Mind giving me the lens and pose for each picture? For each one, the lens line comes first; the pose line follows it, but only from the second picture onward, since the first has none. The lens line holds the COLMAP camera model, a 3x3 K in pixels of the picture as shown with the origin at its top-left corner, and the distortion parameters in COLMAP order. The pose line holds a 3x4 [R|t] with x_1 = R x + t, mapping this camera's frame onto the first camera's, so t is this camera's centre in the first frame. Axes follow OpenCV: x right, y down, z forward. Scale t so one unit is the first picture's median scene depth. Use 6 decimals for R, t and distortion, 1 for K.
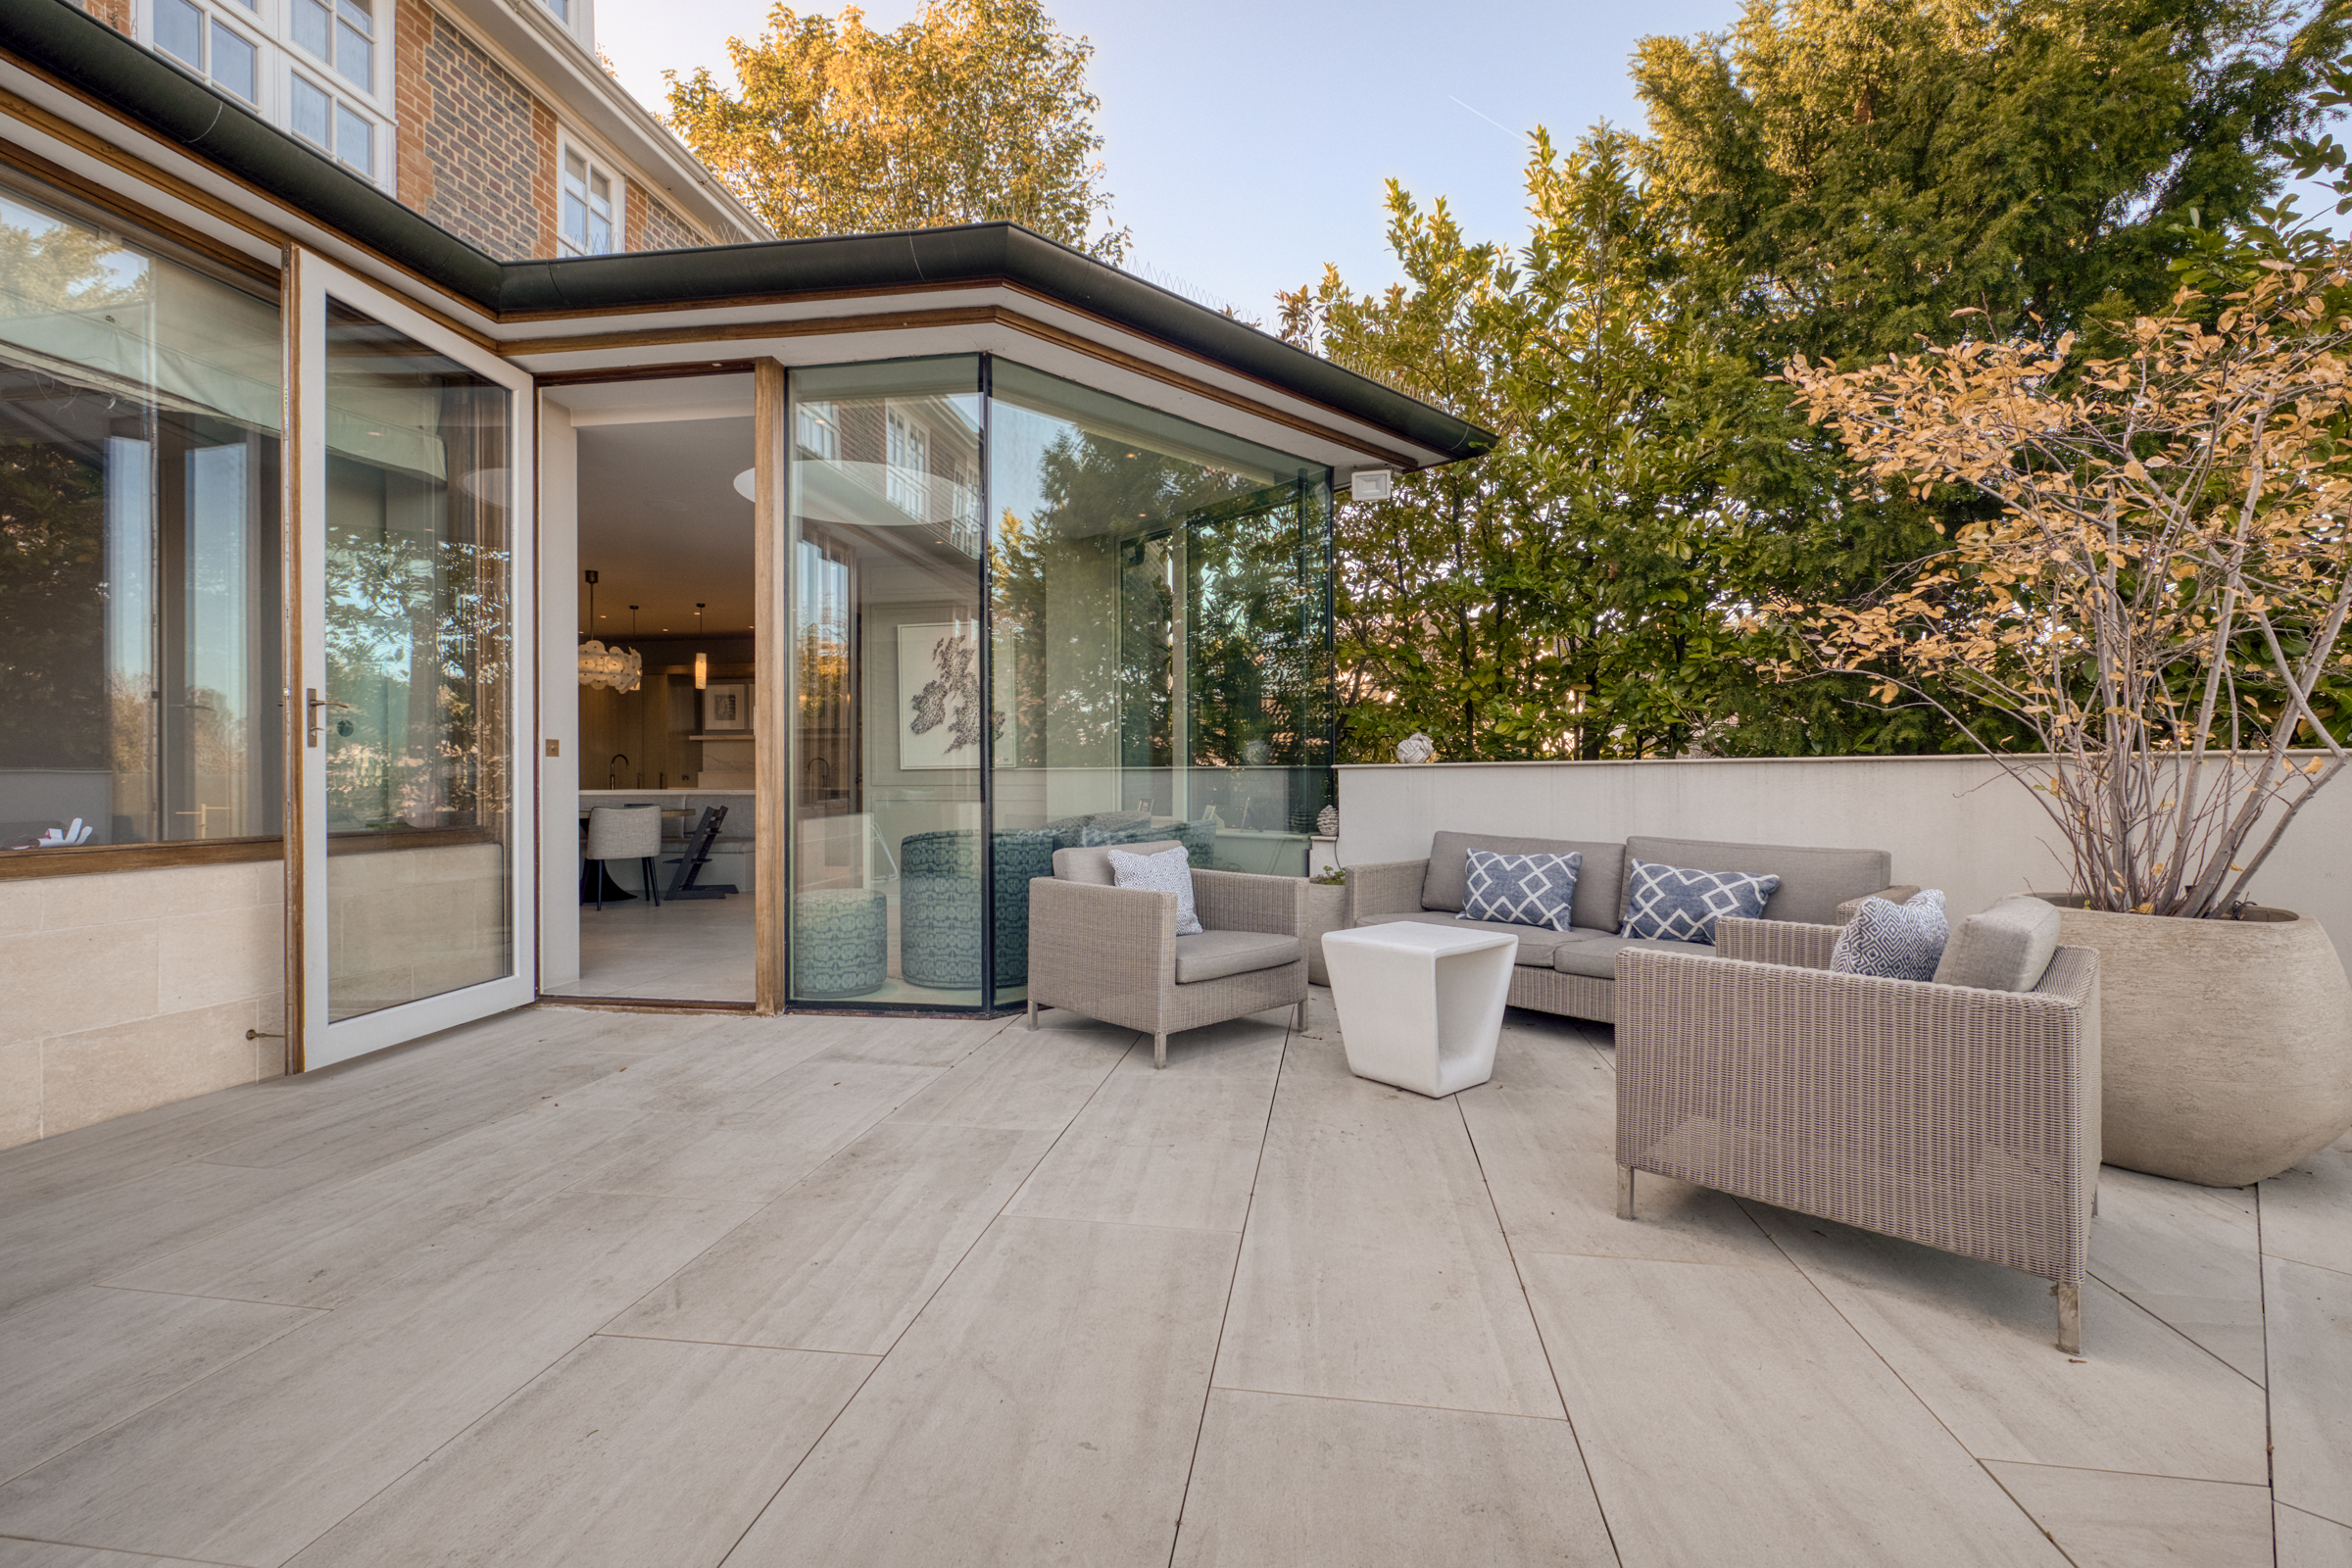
lens RADIAL K [[994.1, 0, 1174.3], [0, 994.1, 776.3], [0, 0, 1]] dist [0.000811, -0.000003]
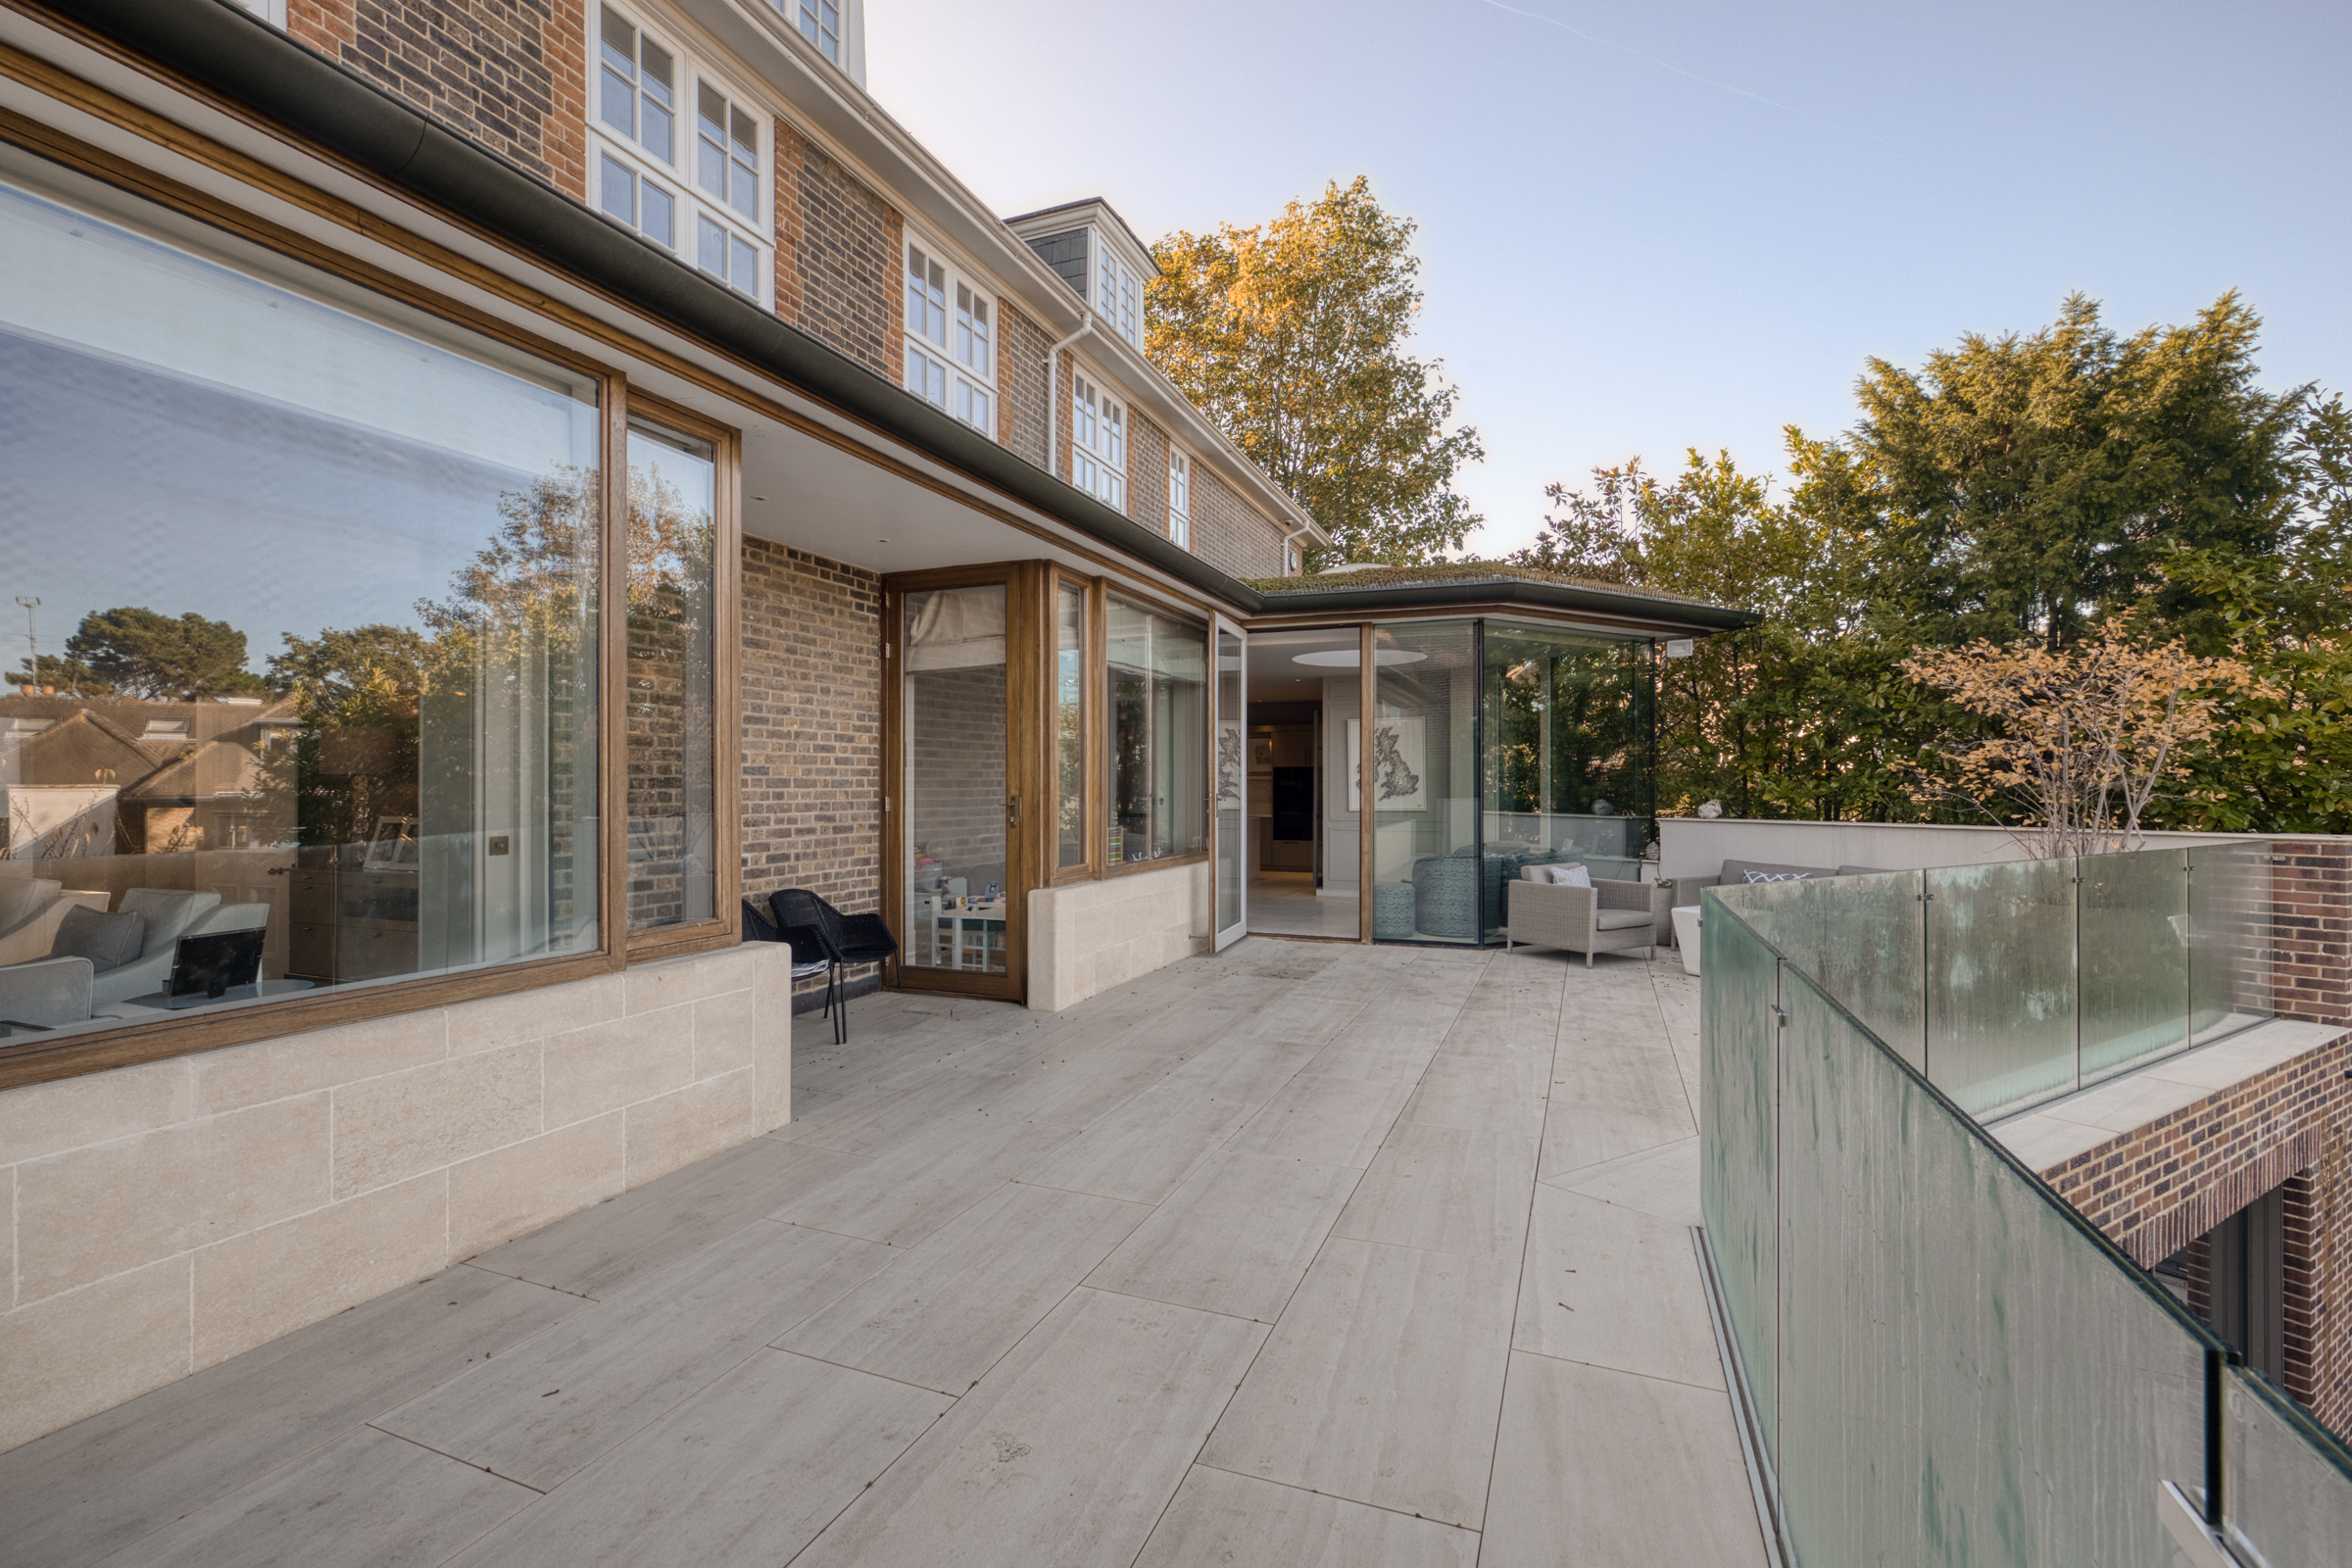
lens RADIAL K [[1030.7, 0, 1180.7], [0, 1030.7, 772.8], [0, 0, 1]] dist [0.027632, -0.000019]
pose [[0.978902, -0.001227, -0.204328, -0.246262], [0.000261, 0.999989, -0.004752, -0.072352], [0.204331, 0.004598, 0.978891, -0.810377]]
